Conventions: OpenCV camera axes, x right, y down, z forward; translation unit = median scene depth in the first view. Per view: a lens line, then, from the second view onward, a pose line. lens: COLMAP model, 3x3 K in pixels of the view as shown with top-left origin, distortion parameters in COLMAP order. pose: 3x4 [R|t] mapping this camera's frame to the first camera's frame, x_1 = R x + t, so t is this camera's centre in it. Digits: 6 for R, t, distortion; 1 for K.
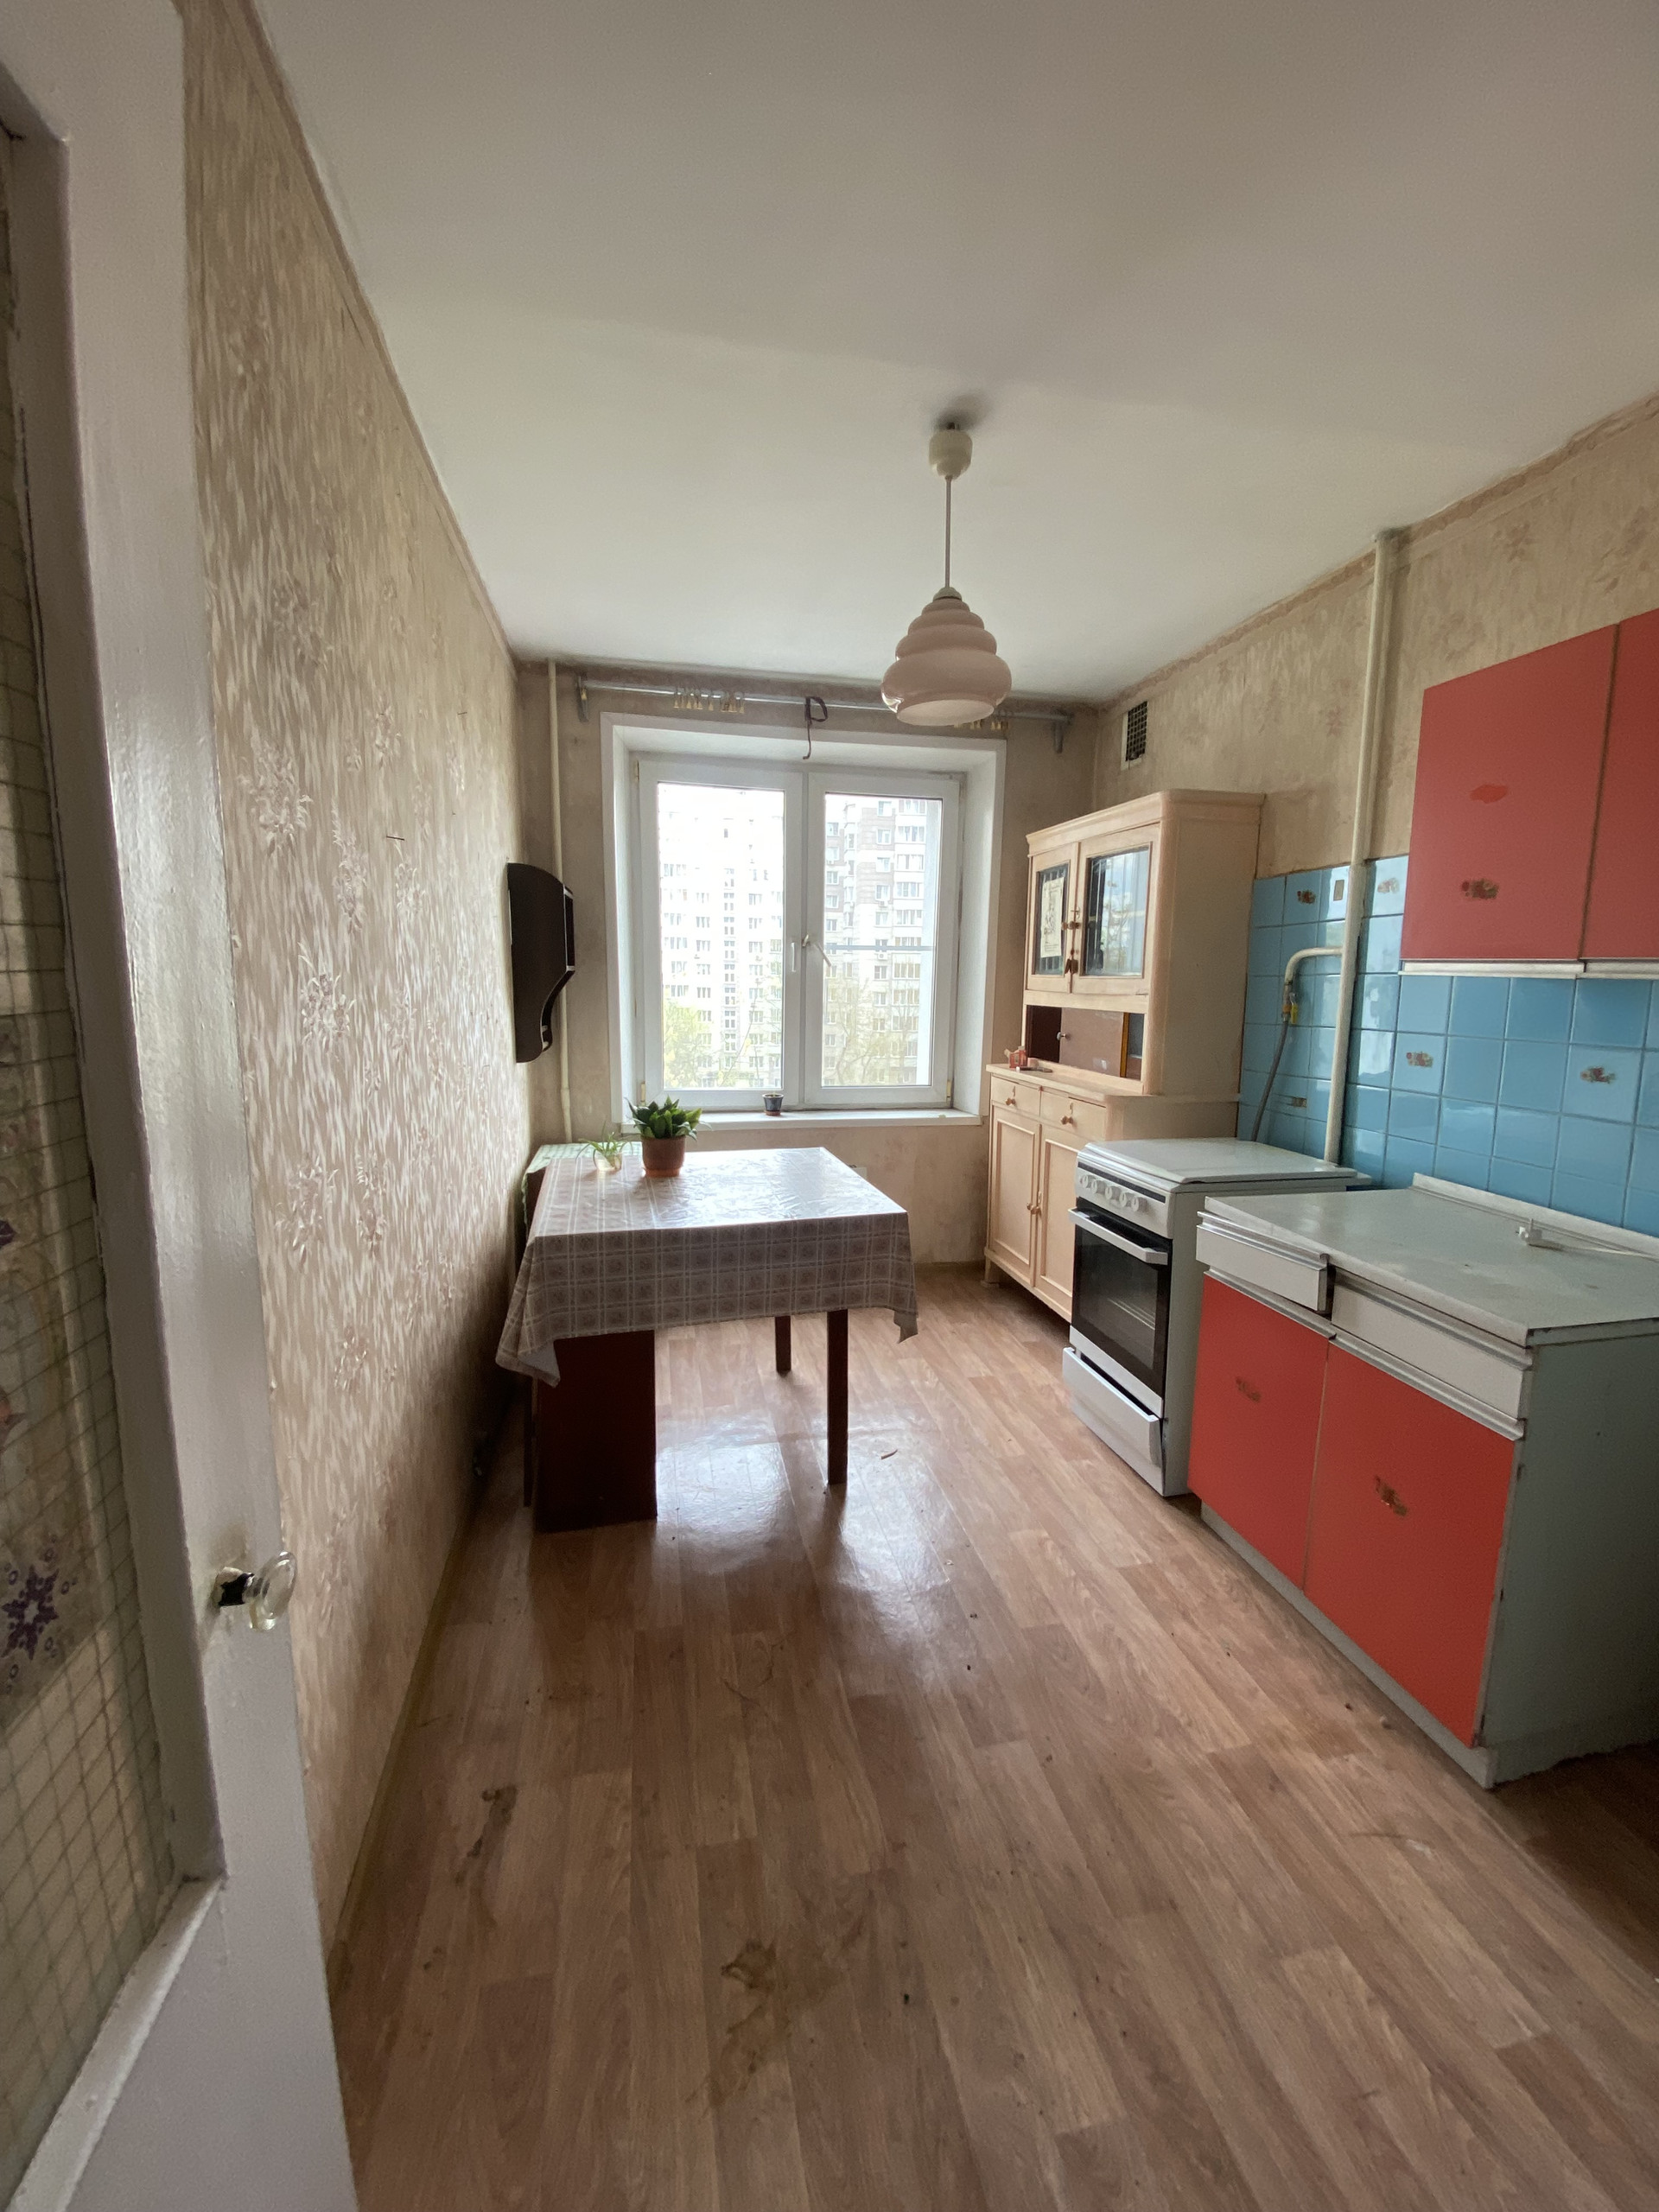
lens RADIAL K [[902.1, 0, 829.5], [0, 902.1, 1106.0], [0, 0, 1]] dist [-0.000528, -0.000056]
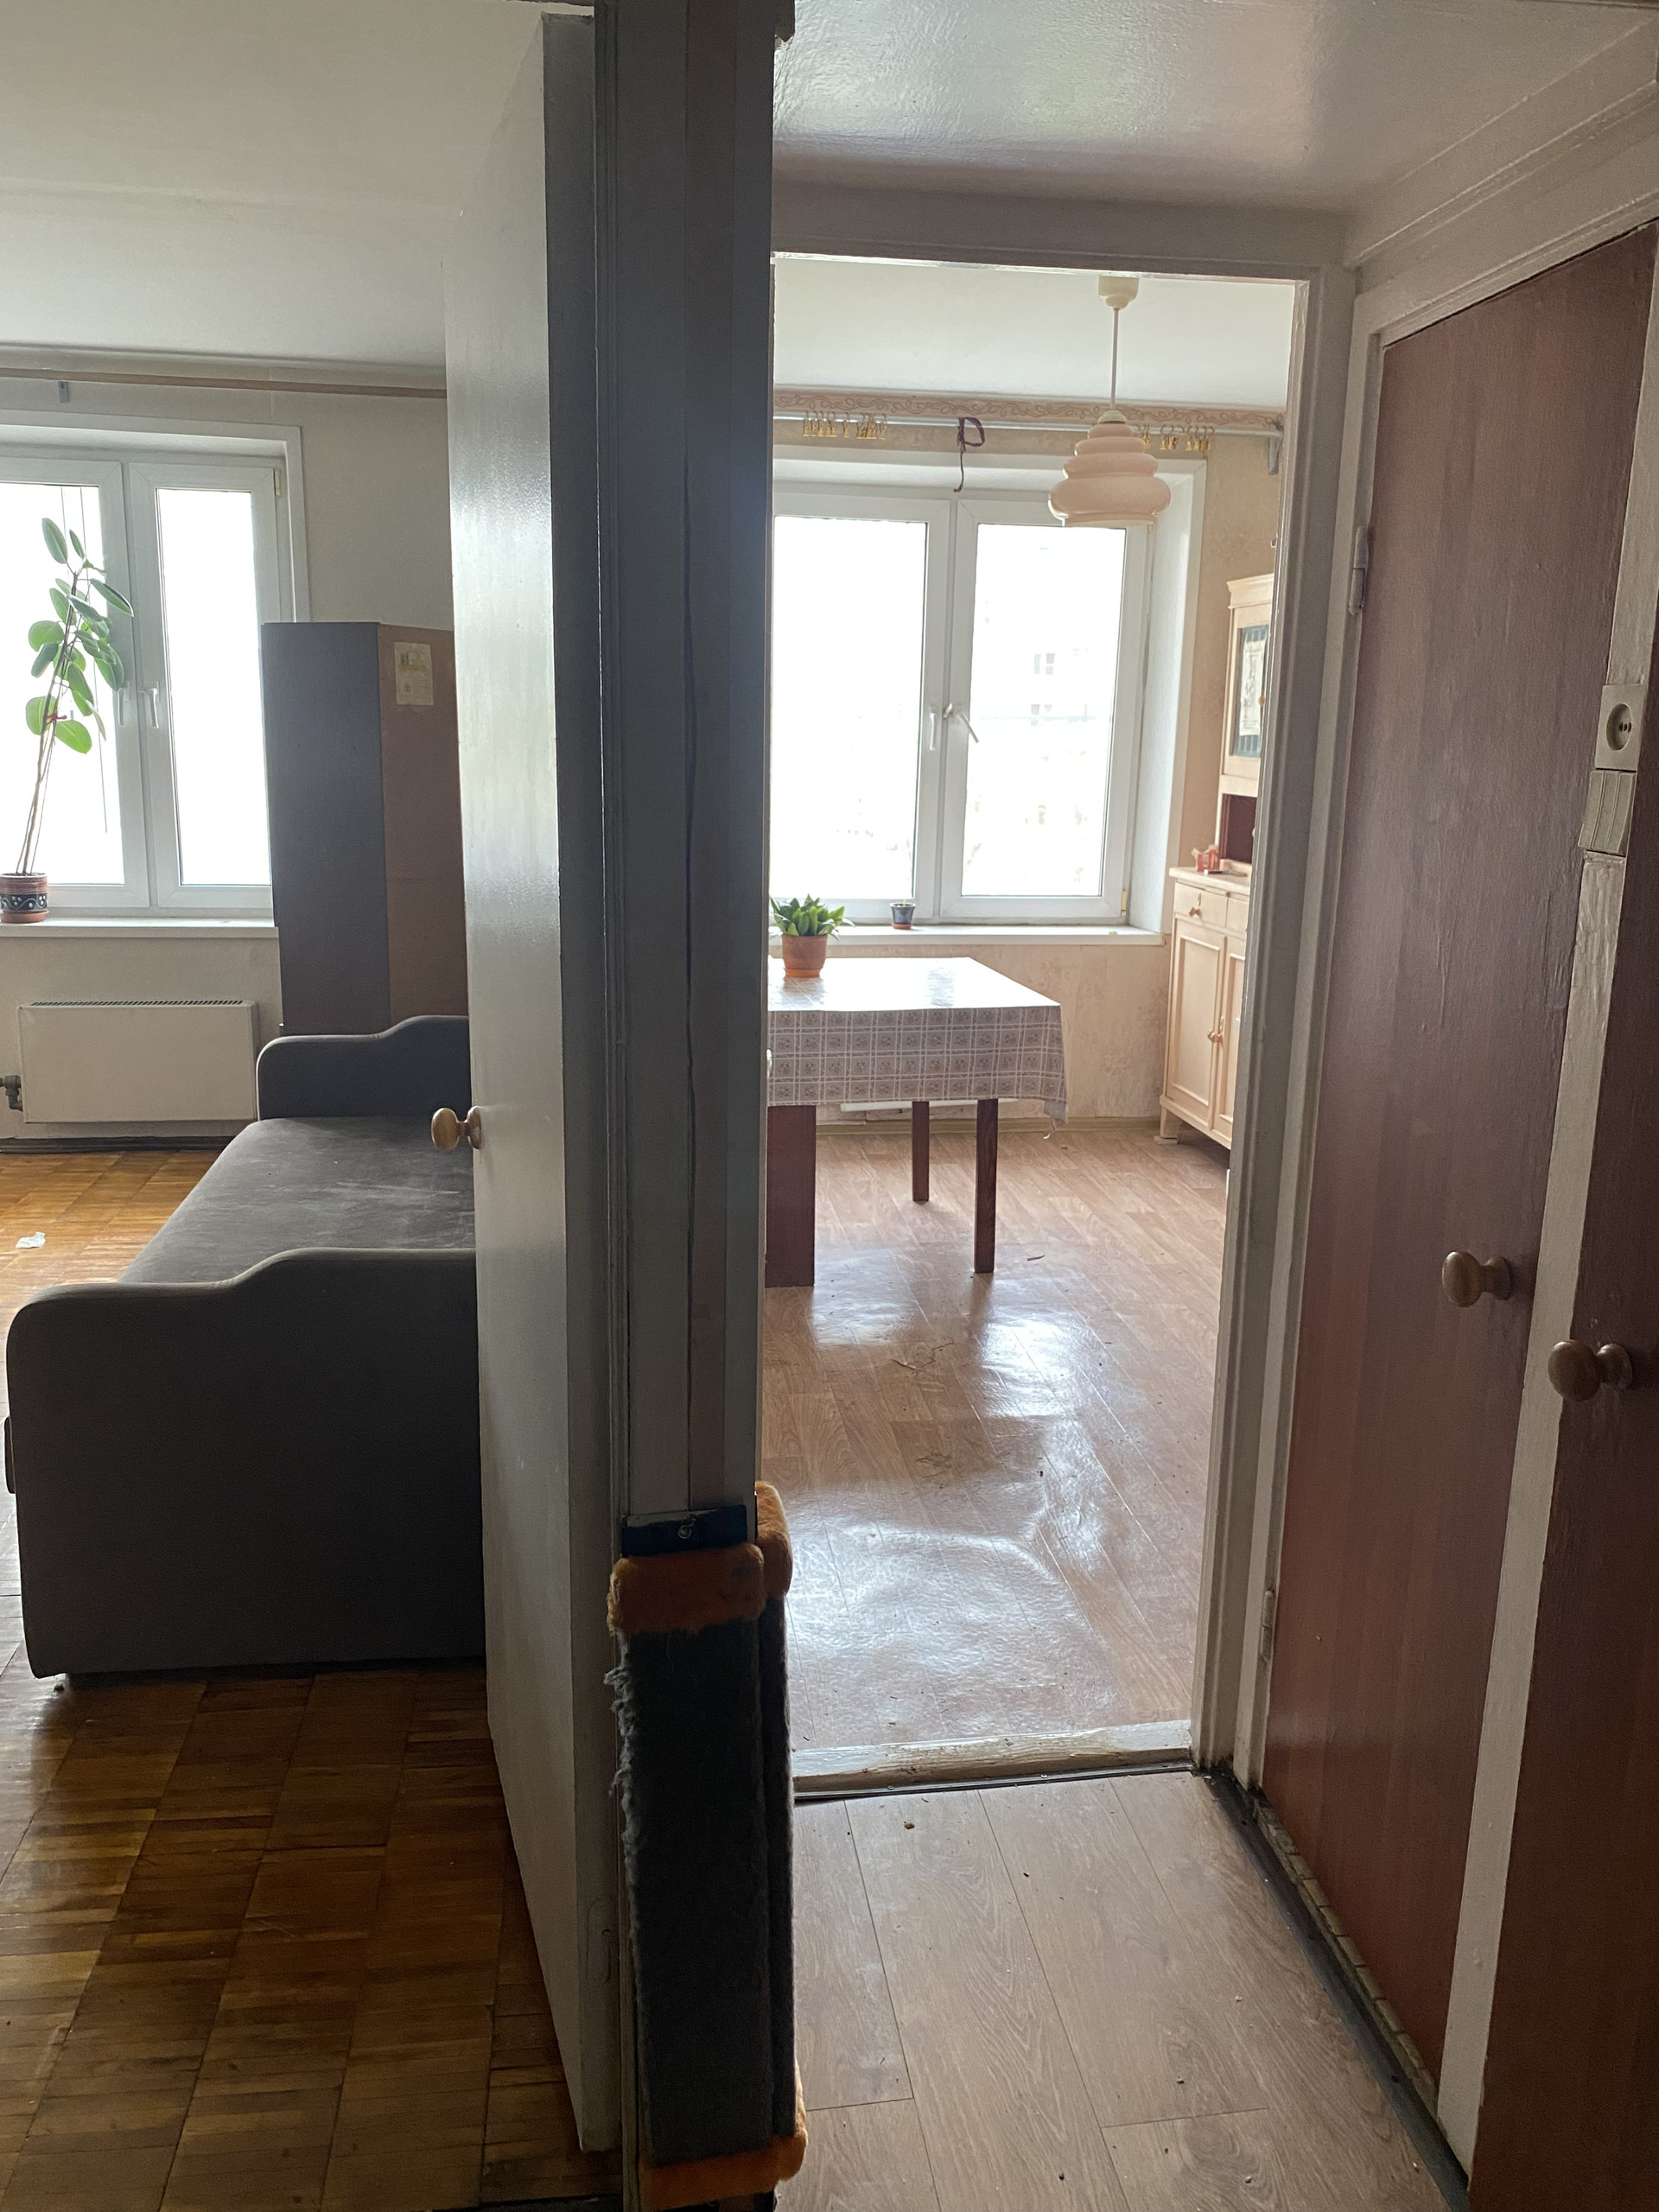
lens RADIAL K [[1678.2, 0, 791.5], [0, 1678.2, 1095.5], [0, 0, 1]] dist [0.046146, -0.002119]
pose [[0.996142, 0.021156, -0.085164, -0.034140], [-0.014624, 0.996954, 0.076612, 0.052383], [0.086525, -0.075071, 0.993417, -0.605333]]
